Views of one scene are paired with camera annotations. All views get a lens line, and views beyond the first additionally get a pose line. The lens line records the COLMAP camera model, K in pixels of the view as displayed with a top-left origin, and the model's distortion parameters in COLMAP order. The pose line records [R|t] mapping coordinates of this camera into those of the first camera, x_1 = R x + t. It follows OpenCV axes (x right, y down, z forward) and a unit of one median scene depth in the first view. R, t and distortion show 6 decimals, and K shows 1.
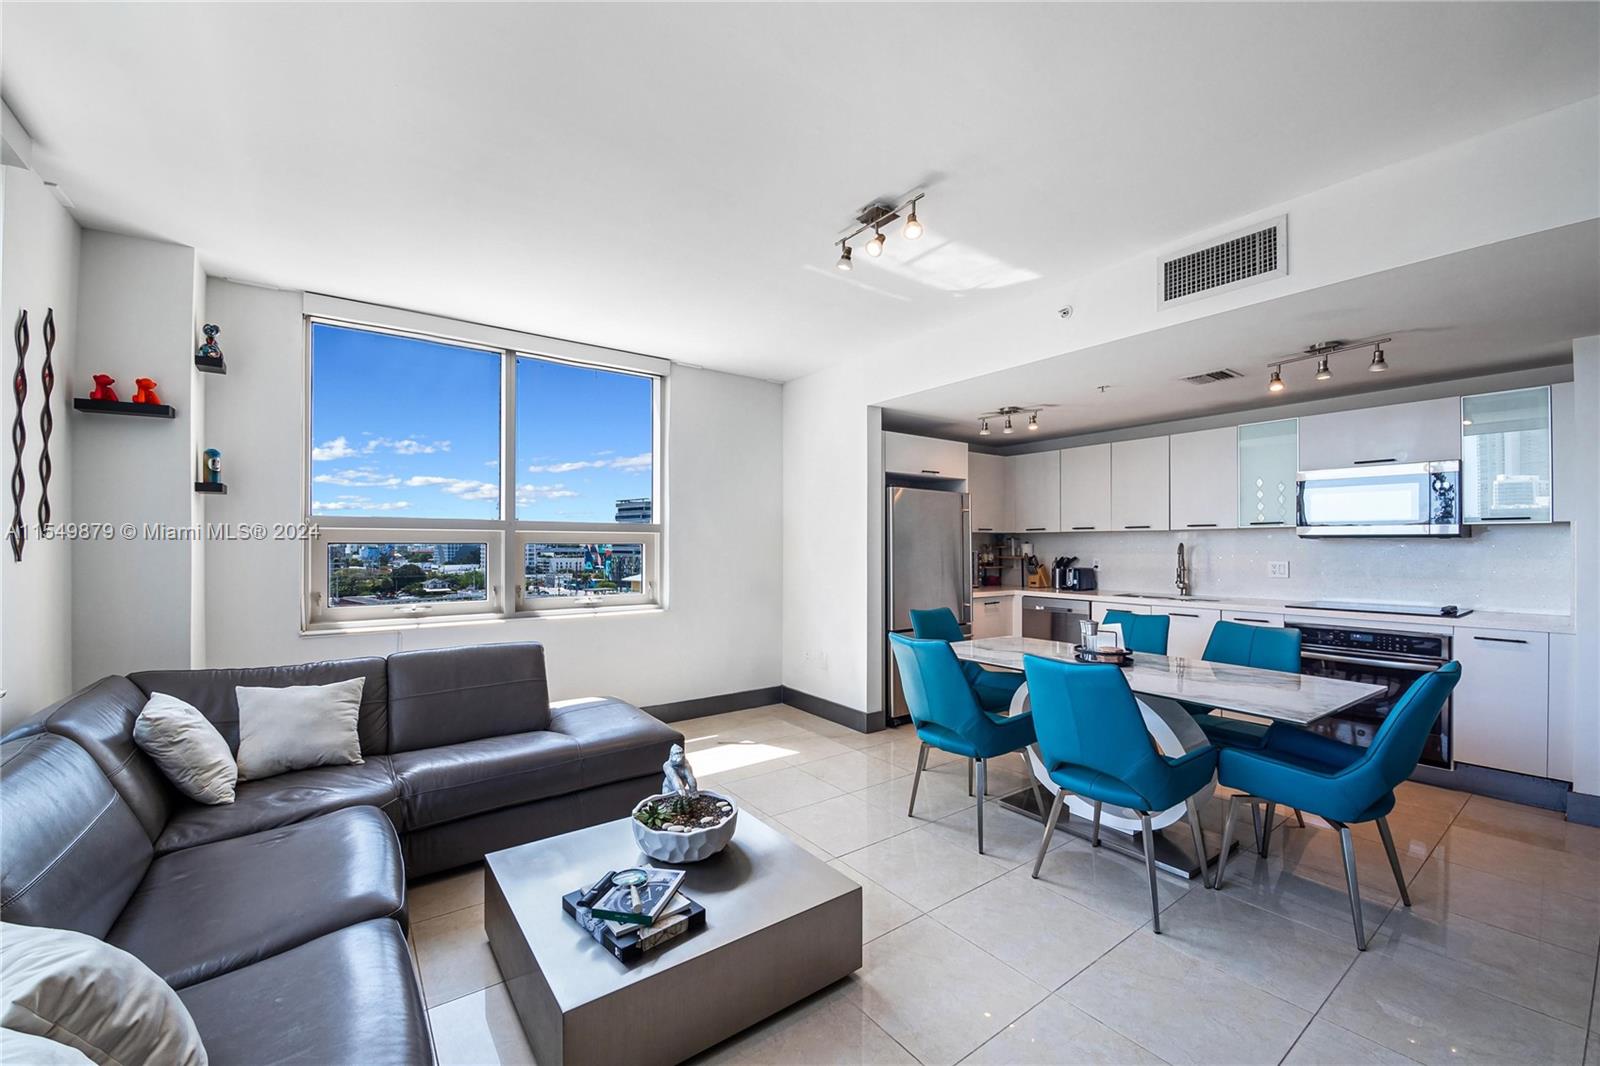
lens RADIAL K [[631.7, 0, 797.5], [0, 631.7, 540.5], [0, 0, 1]] dist [0.003205, -0.004075]
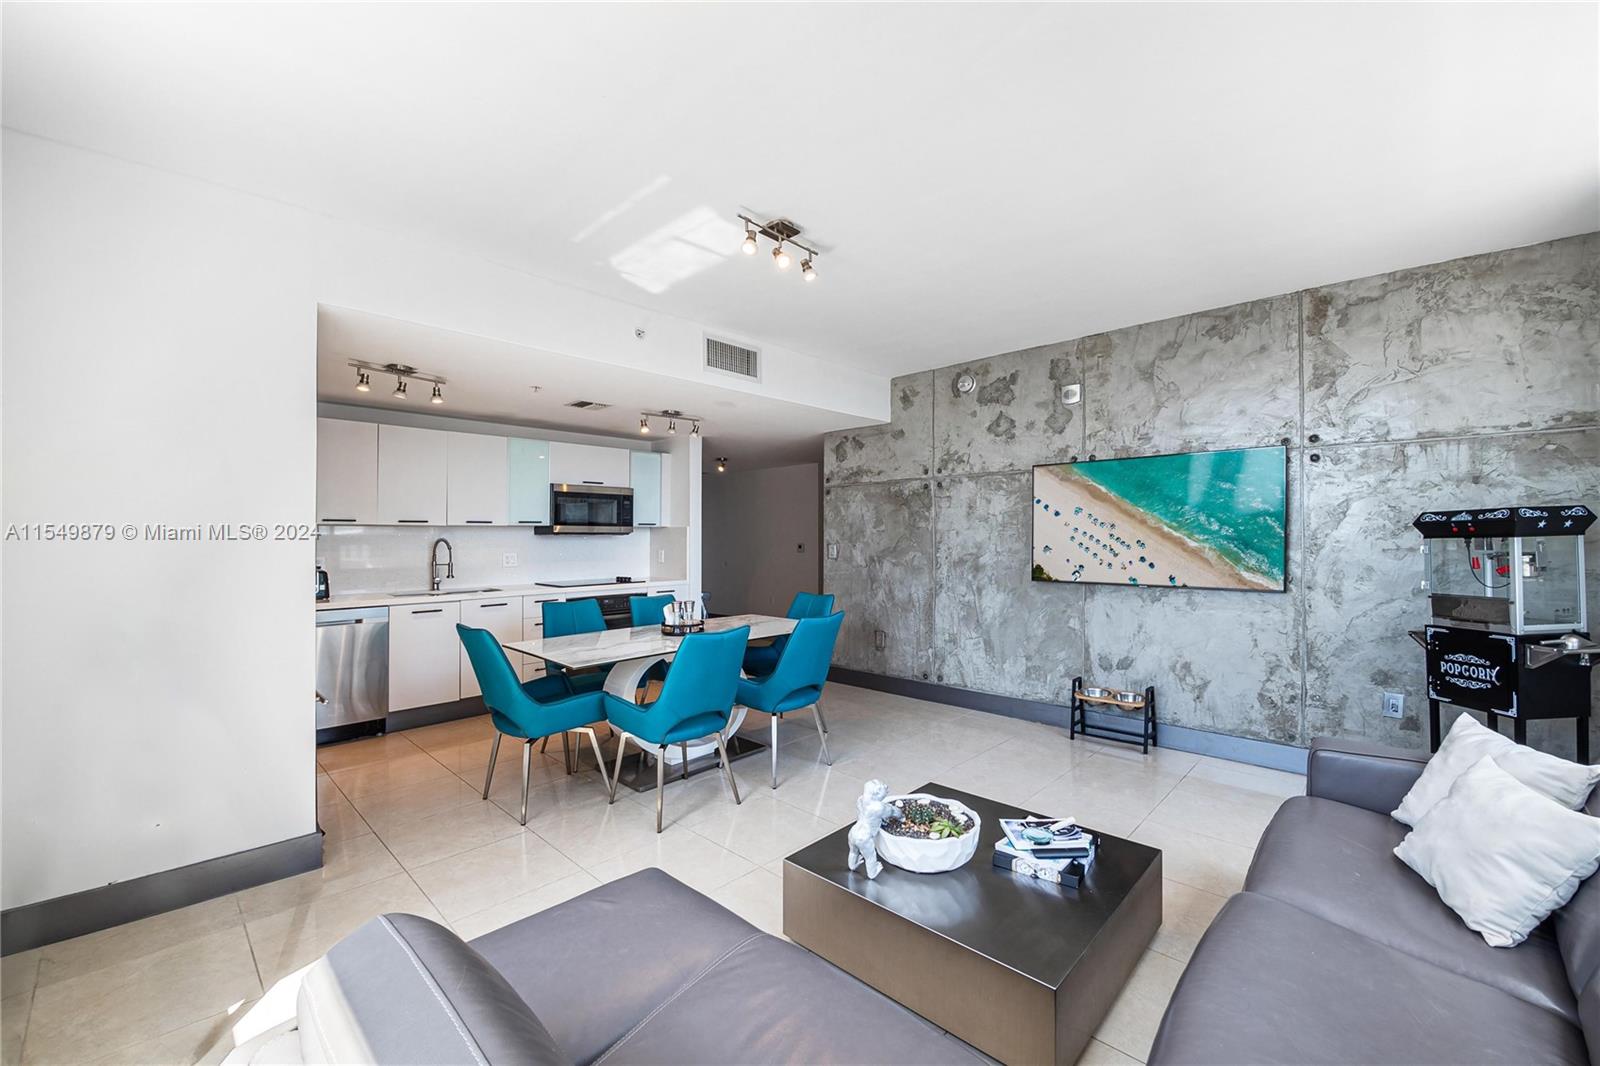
lens RADIAL K [[631.7, 0, 792.8], [0, 631.7, 519.2], [0, 0, 1]] dist [0.003205, -0.004075]
pose [[-0.159212, 0.030168, 0.986783, -0.537134], [-0.001240, 0.999526, -0.030758, 0.005277], [-0.987244, -0.006121, -0.159099, 0.662511]]
